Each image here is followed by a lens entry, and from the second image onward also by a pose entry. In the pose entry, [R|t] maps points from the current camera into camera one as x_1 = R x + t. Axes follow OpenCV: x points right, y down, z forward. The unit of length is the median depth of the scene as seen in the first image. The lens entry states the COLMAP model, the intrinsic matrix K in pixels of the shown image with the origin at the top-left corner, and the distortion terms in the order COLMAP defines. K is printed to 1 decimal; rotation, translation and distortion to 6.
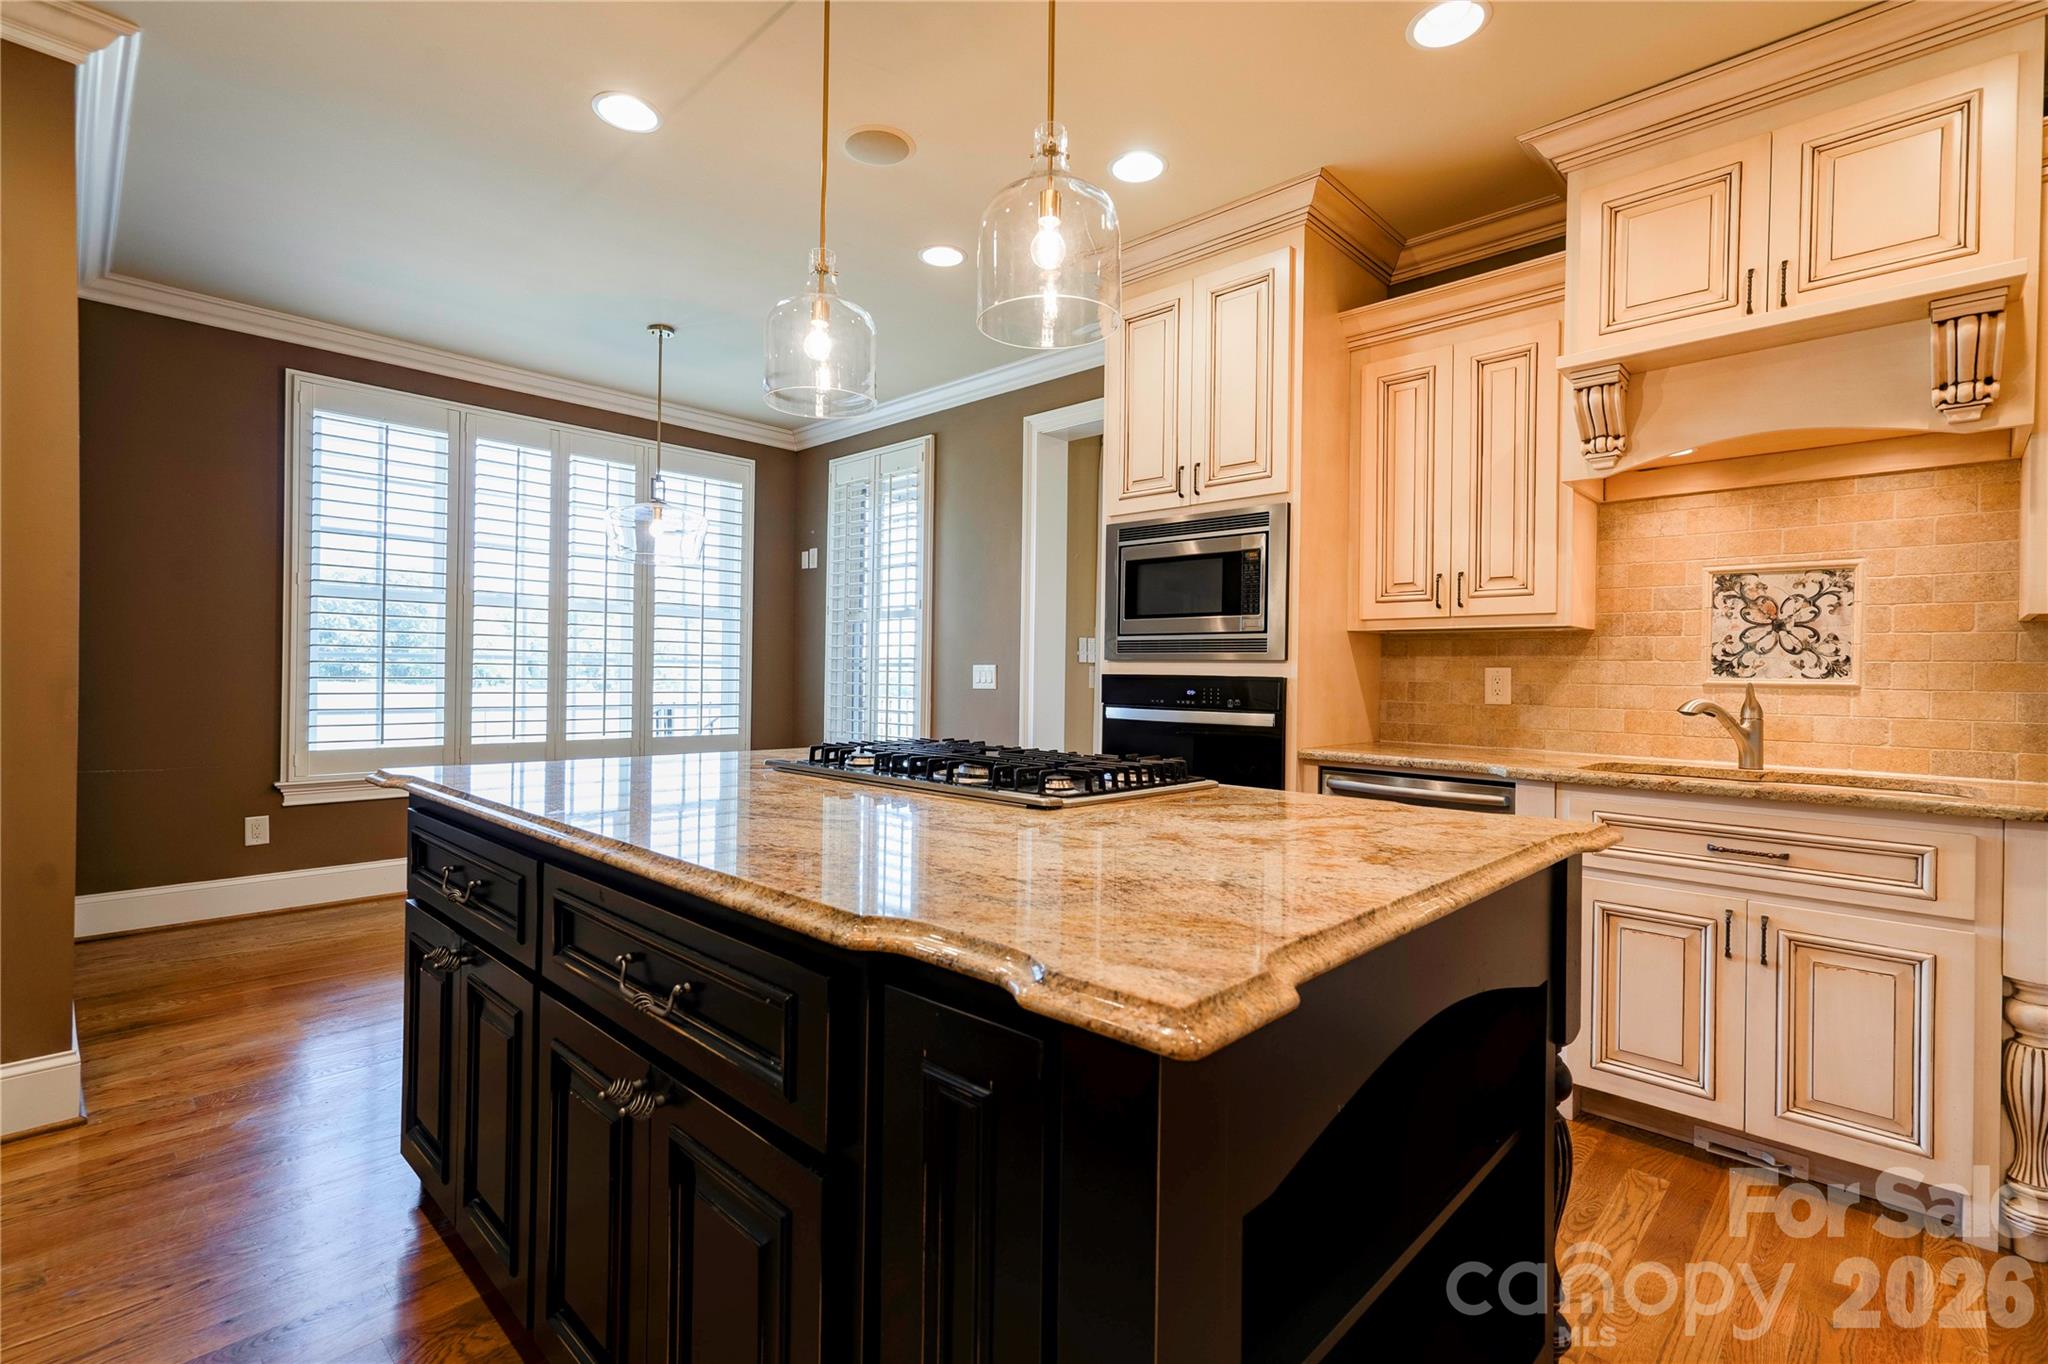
lens RADIAL K [[933.8, 0, 1030.5], [0, 933.8, 674.3], [0, 0, 1]] dist [0.000035, 0.003563]
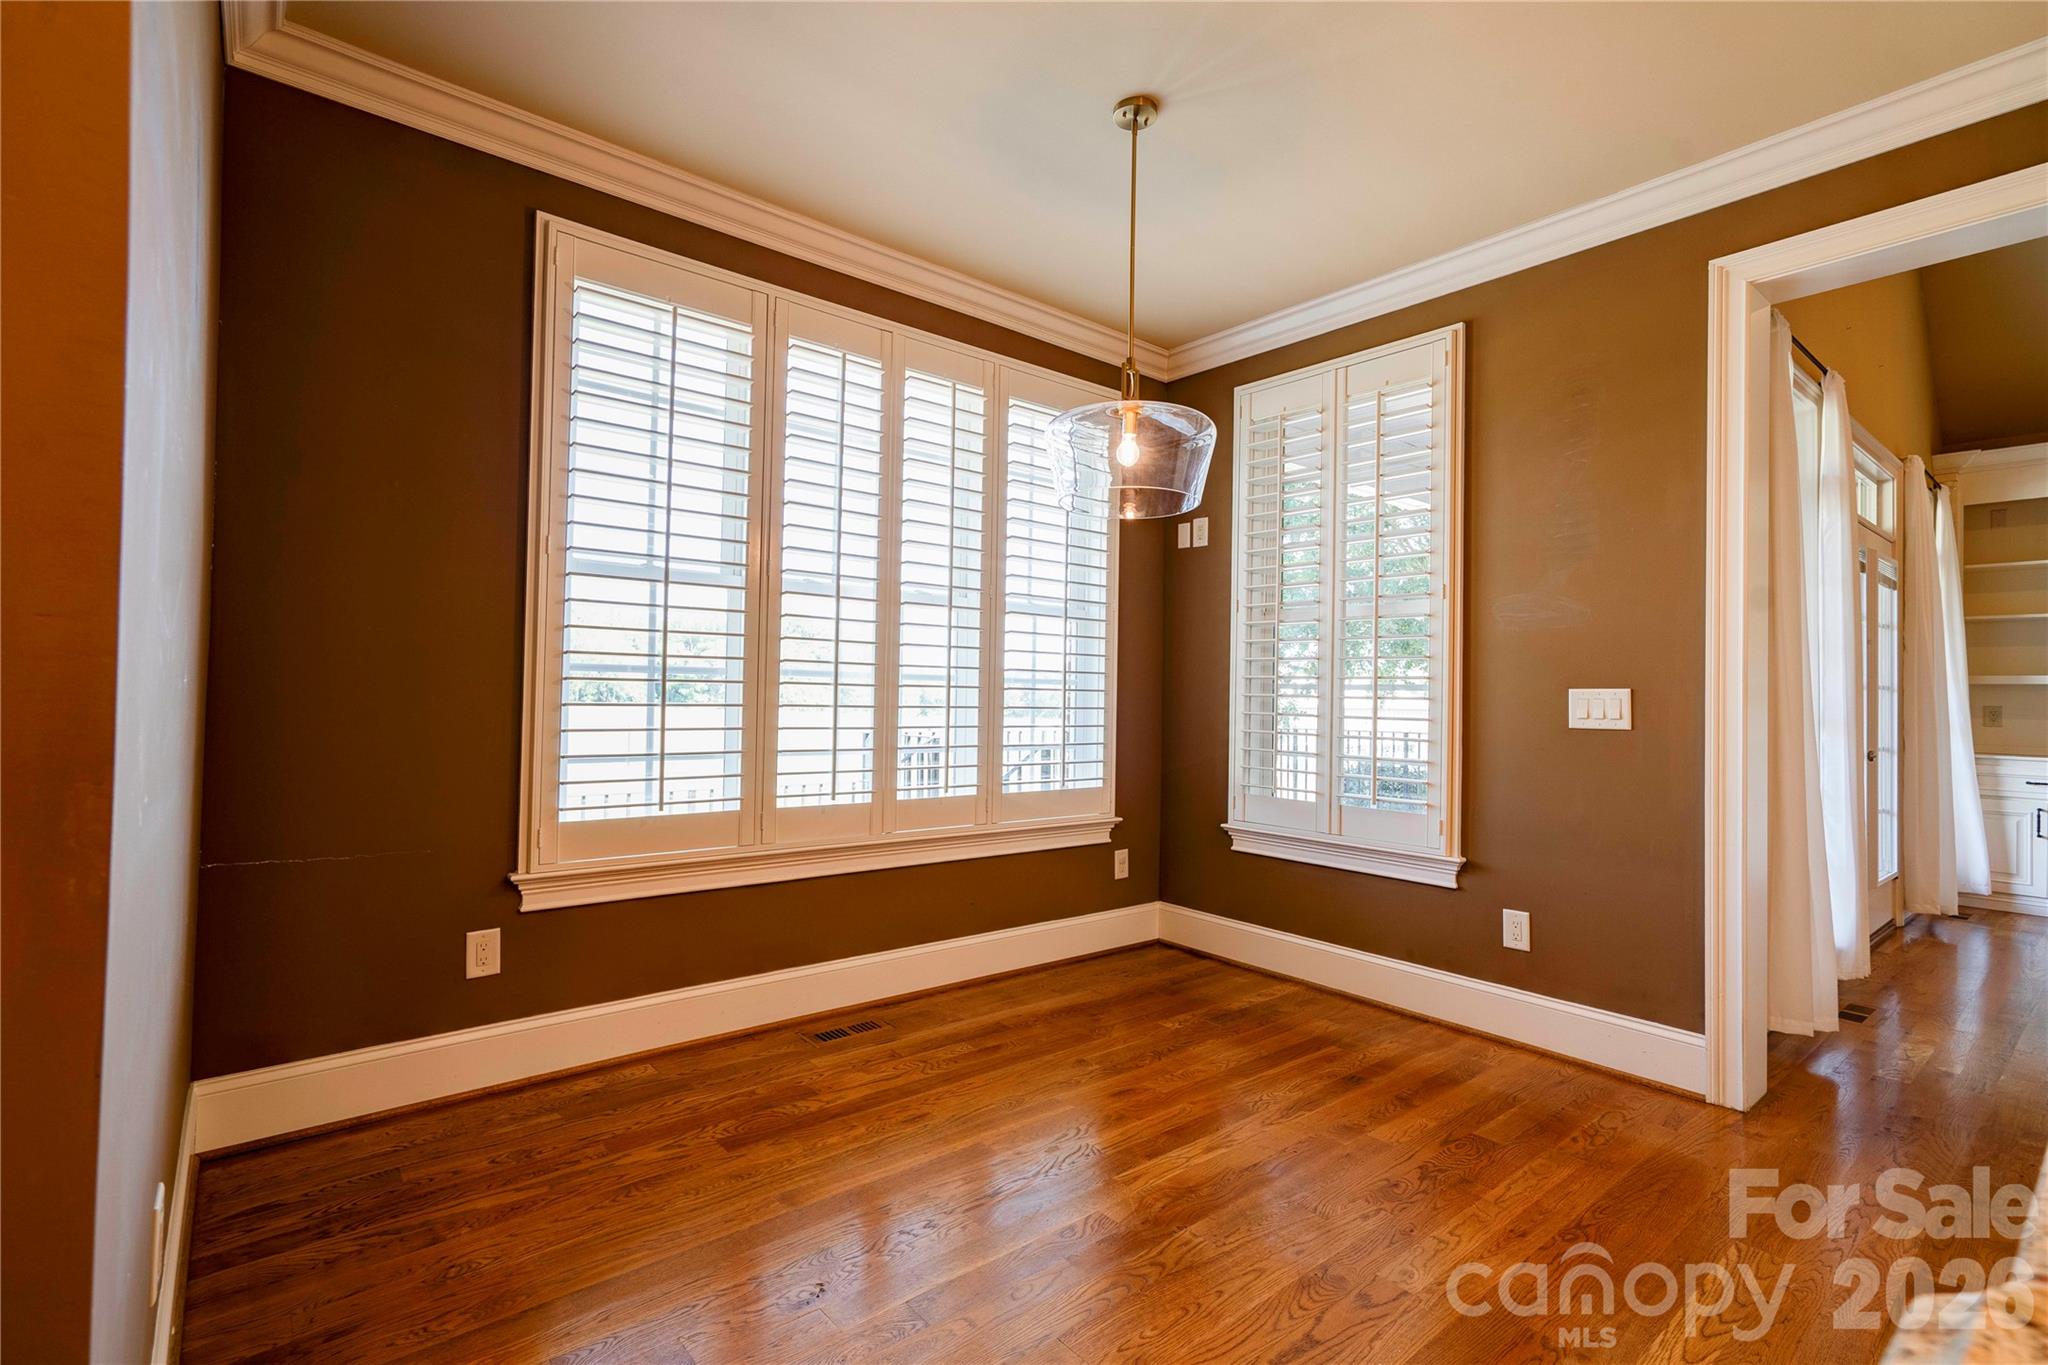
lens RADIAL K [[933.8, 0, 1016.4], [0, 933.8, 677.3], [0, 0, 1]] dist [0.000035, 0.003563]
pose [[0.994092, 0.004176, -0.108461, -0.367365], [-0.006203, 0.999812, -0.018367, -0.004488], [0.108364, 0.018931, 0.993931, 0.377721]]
